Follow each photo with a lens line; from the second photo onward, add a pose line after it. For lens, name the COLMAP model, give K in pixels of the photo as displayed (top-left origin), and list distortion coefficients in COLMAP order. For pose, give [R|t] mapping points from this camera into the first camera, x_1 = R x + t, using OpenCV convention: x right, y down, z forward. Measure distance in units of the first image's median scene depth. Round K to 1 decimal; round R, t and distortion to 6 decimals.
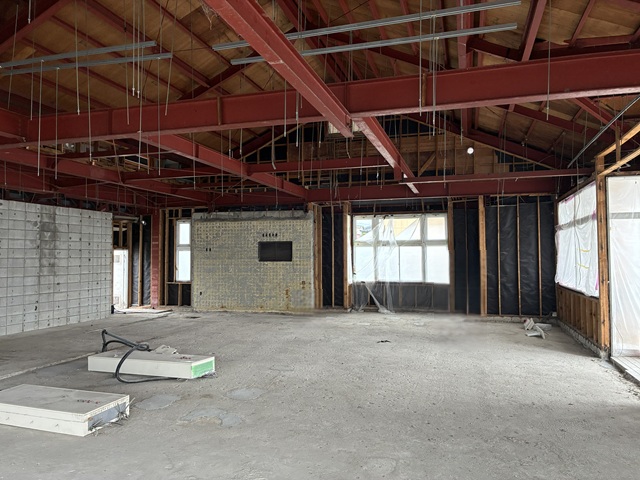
lens RADIAL K [[483.3, 0, 317.5], [0, 483.3, 240.6], [0, 0, 1]] dist [0.022630, -0.013402]
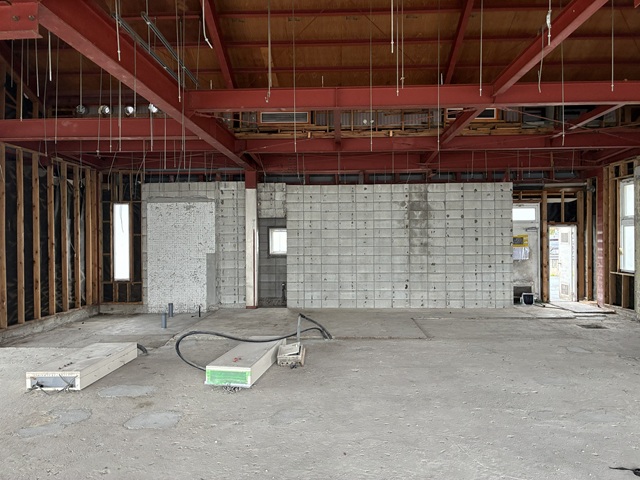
lens RADIAL K [[483.3, 0, 318.2], [0, 483.3, 238.6], [0, 0, 1]] dist [0.022630, -0.013402]
pose [[0.254270, 0.006418, -0.967112, 0.341140], [0.039330, 0.999082, 0.016971, 0.013503], [0.966333, -0.042352, 0.253784, 0.552264]]
